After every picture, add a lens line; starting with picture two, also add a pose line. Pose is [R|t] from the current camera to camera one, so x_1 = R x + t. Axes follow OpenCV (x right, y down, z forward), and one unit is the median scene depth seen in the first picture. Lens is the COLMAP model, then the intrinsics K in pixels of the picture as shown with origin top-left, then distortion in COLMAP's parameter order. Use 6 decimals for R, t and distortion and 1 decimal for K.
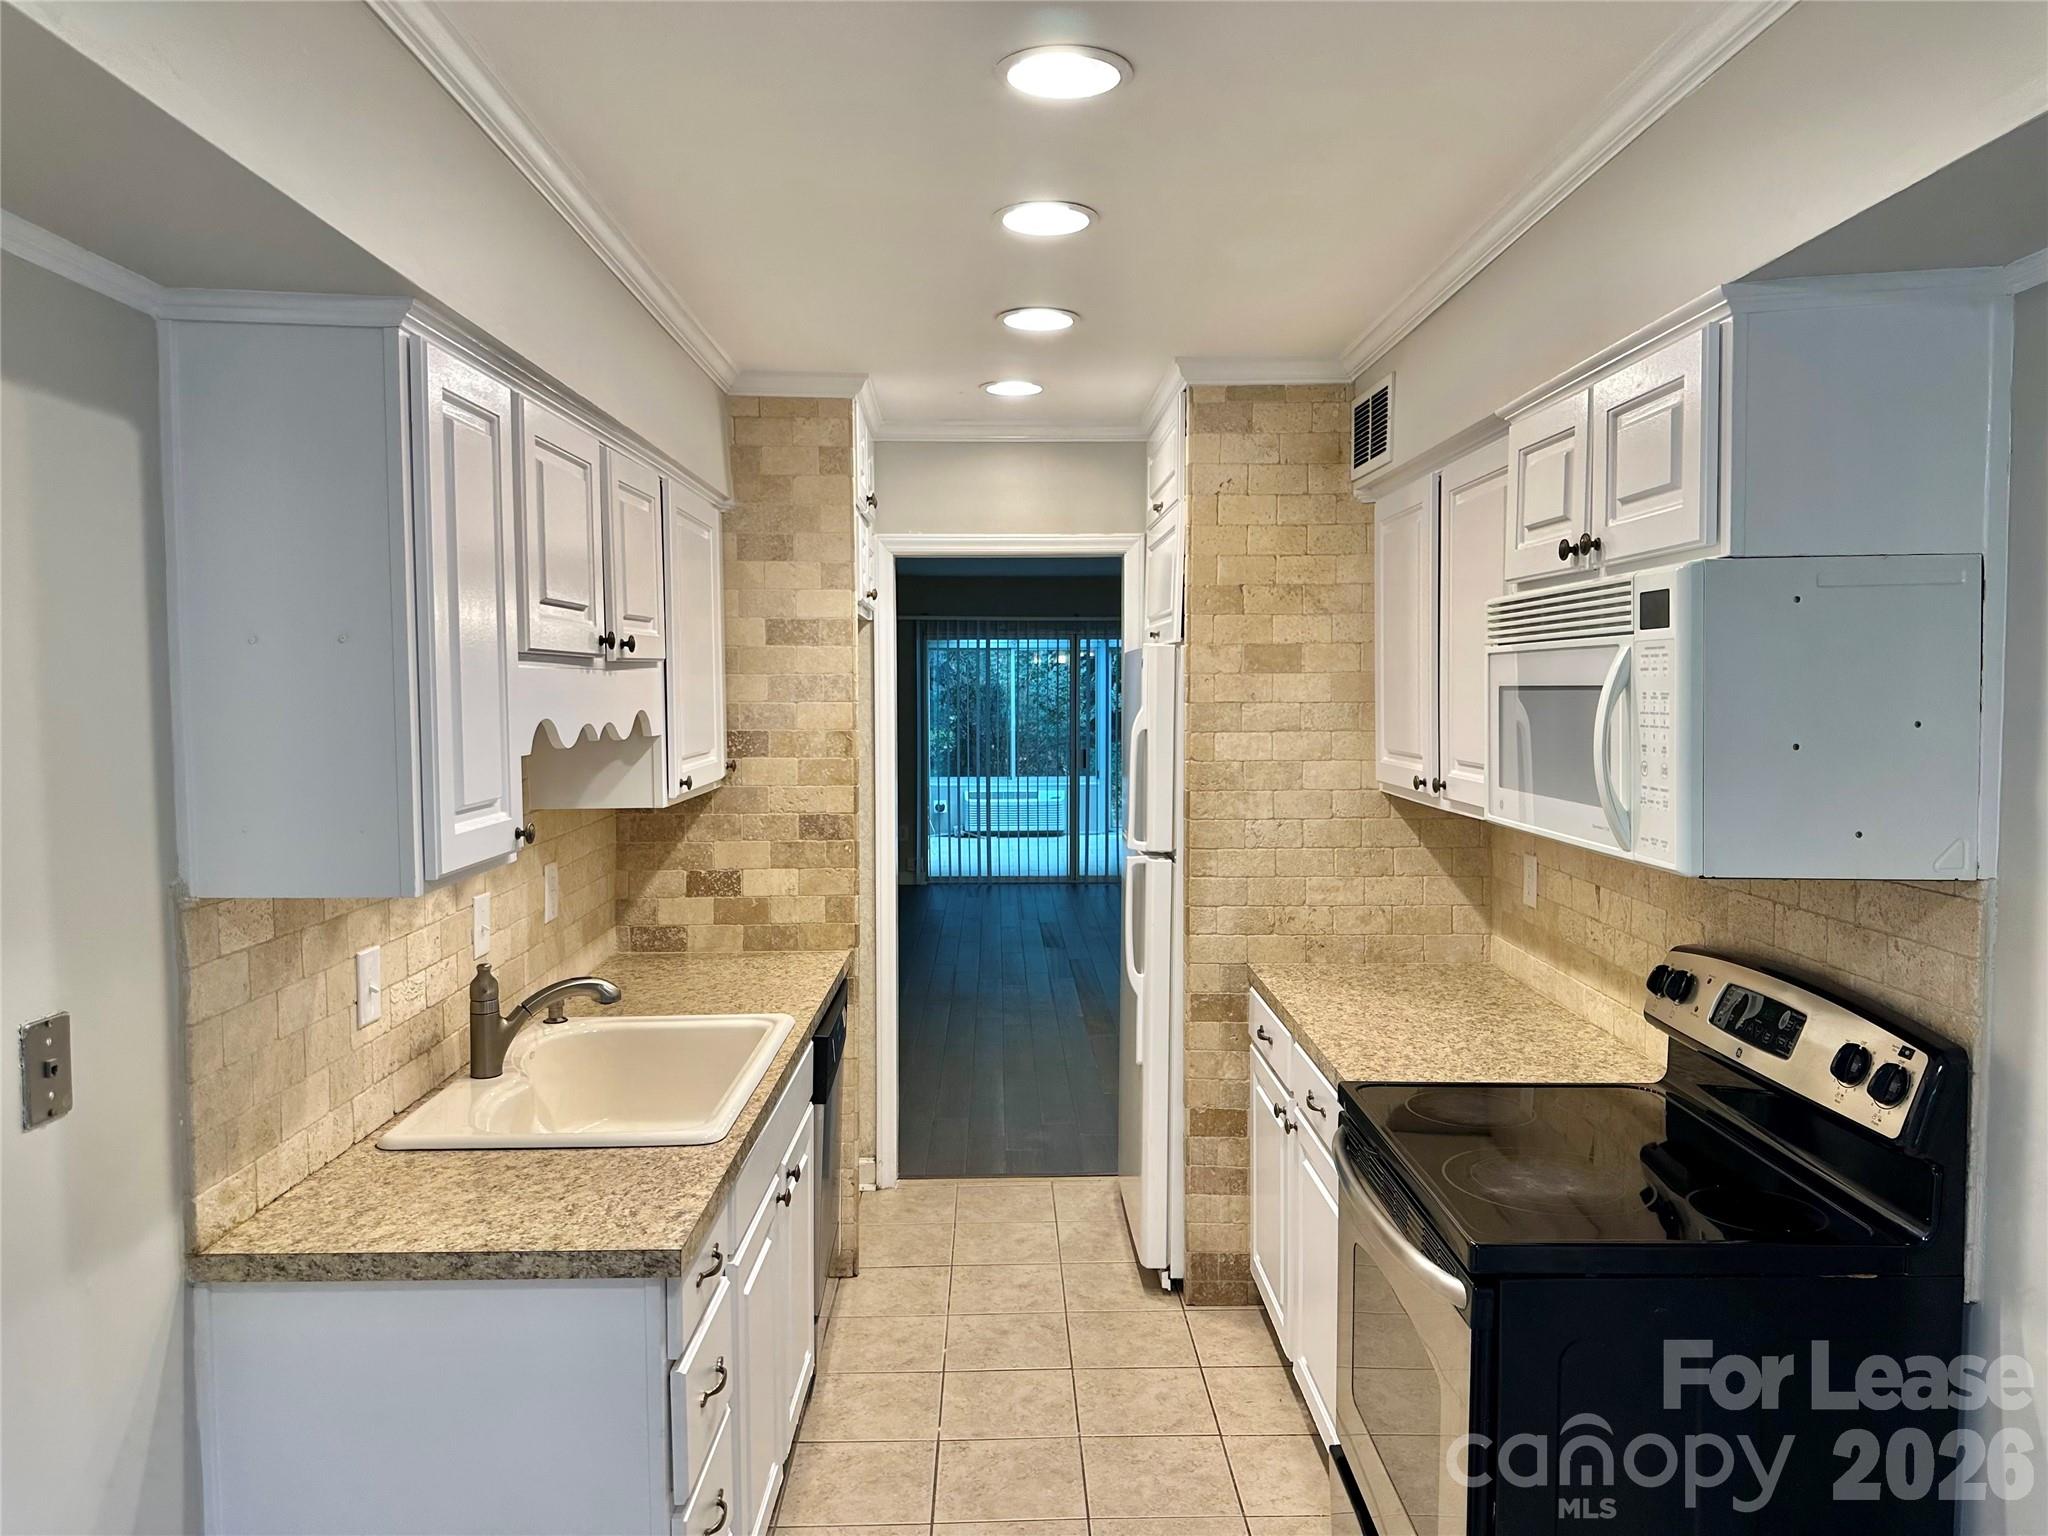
lens RADIAL K [[1467.9, 0, 1025.1], [0, 1467.9, 763.3], [0, 0, 1]] dist [0.034679, -0.051689]
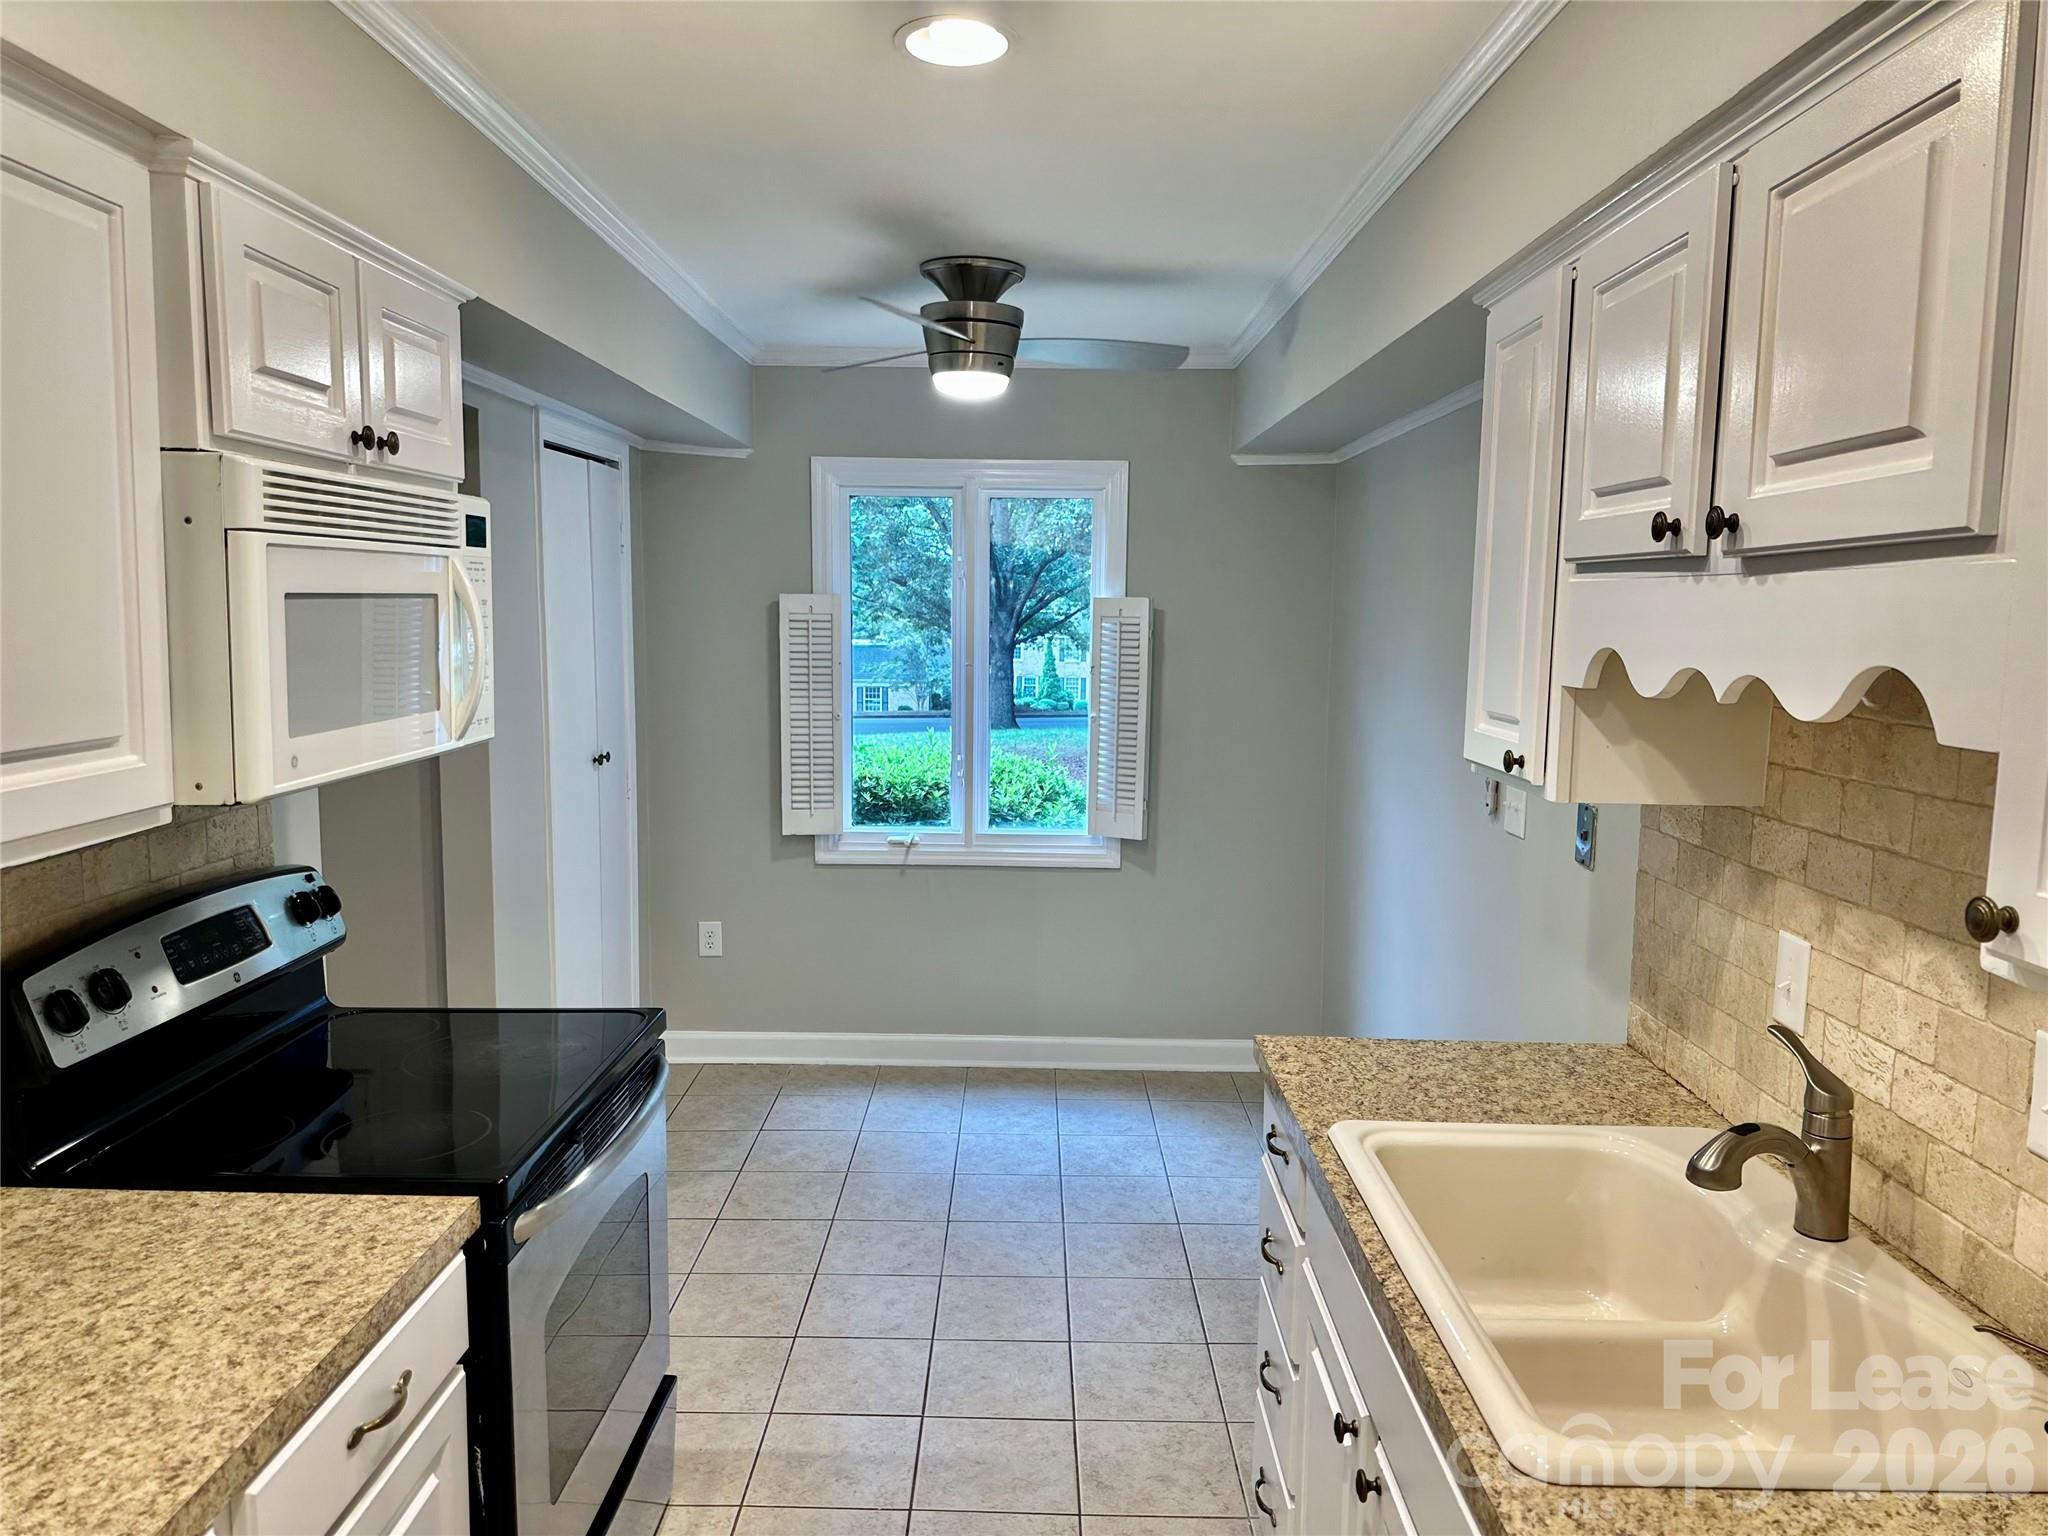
lens RADIAL K [[1467.9, 0, 1028.2], [0, 1467.9, 766.5], [0, 0, 1]] dist [0.034679, -0.051689]
pose [[-0.999814, -0.009639, 0.016732, -0.047786], [-0.006722, 0.986037, 0.166388, -0.106073], [-0.018103, 0.166245, -0.985918, 1.991762]]
